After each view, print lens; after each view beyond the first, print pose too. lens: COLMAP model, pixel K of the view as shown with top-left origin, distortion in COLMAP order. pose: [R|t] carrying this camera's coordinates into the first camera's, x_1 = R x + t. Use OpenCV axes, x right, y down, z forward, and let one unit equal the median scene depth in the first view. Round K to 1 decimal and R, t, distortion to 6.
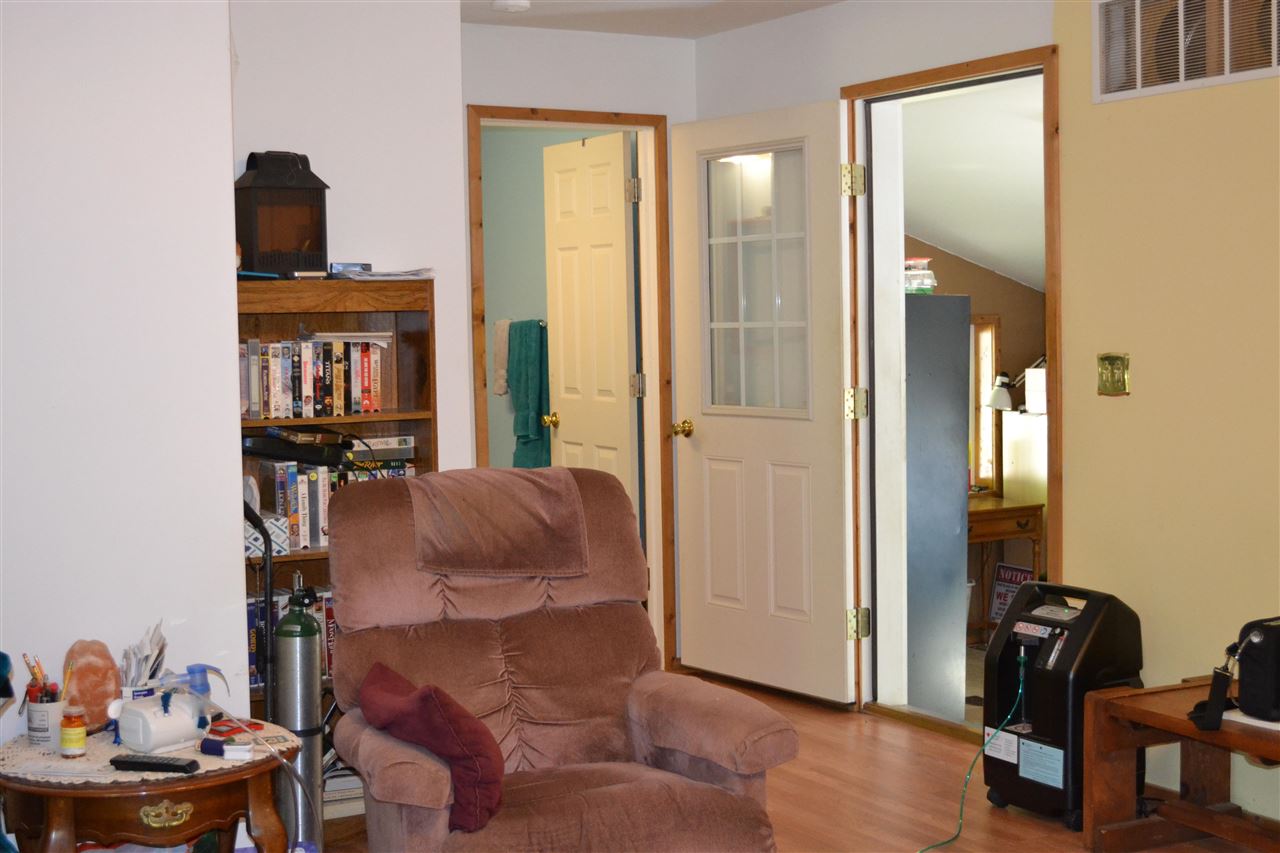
lens RADIAL K [[1831.9, 0, 640.0], [0, 1831.9, 426.5], [0, 0, 1]] dist [0.033099, 0.019657]
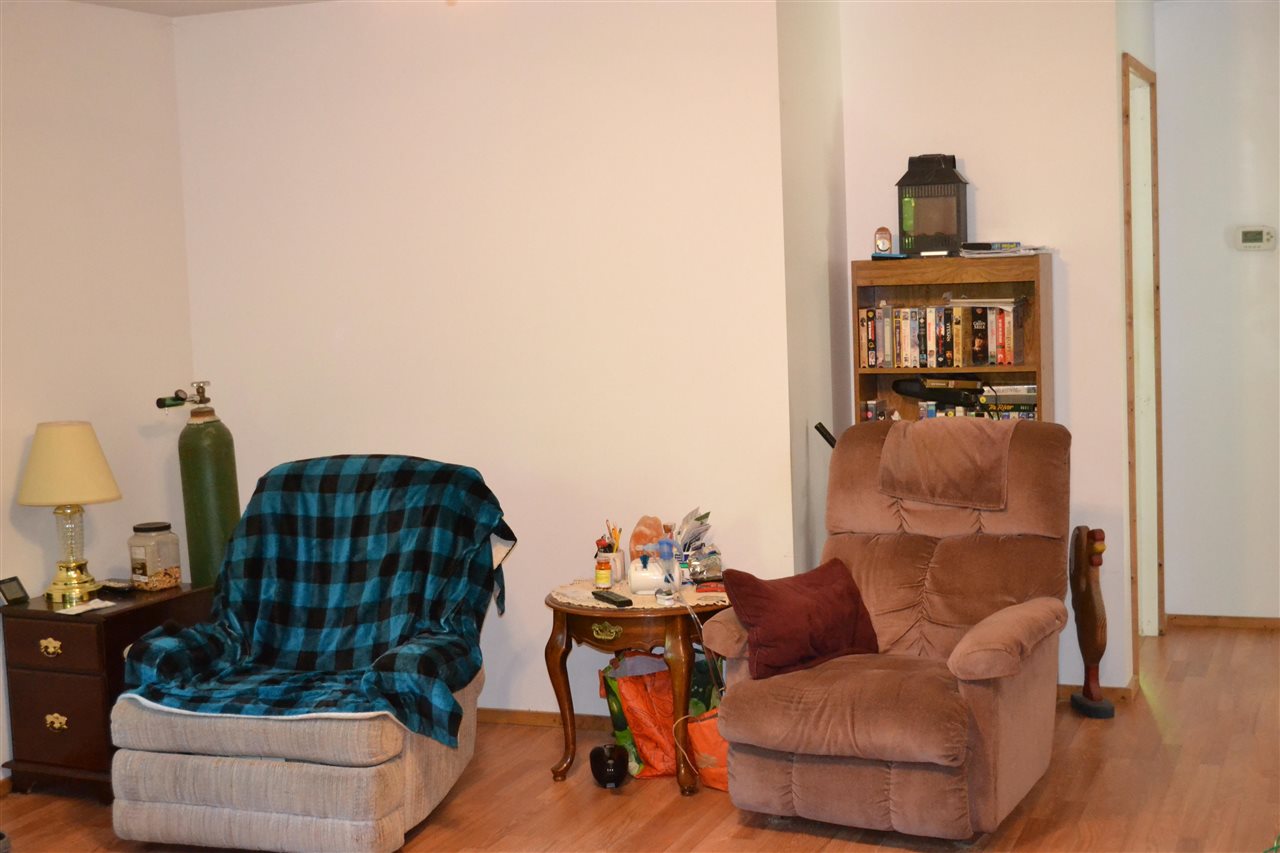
lens RADIAL K [[1831.9, 0, 640.0], [0, 1831.9, 426.5], [0, 0, 1]] dist [0.033099, 0.019657]
pose [[0.647059, 0.065871, -0.759589, 0.648558], [-0.024596, 0.997546, 0.065554, -0.042066], [0.762043, -0.023735, 0.647091, 0.031582]]
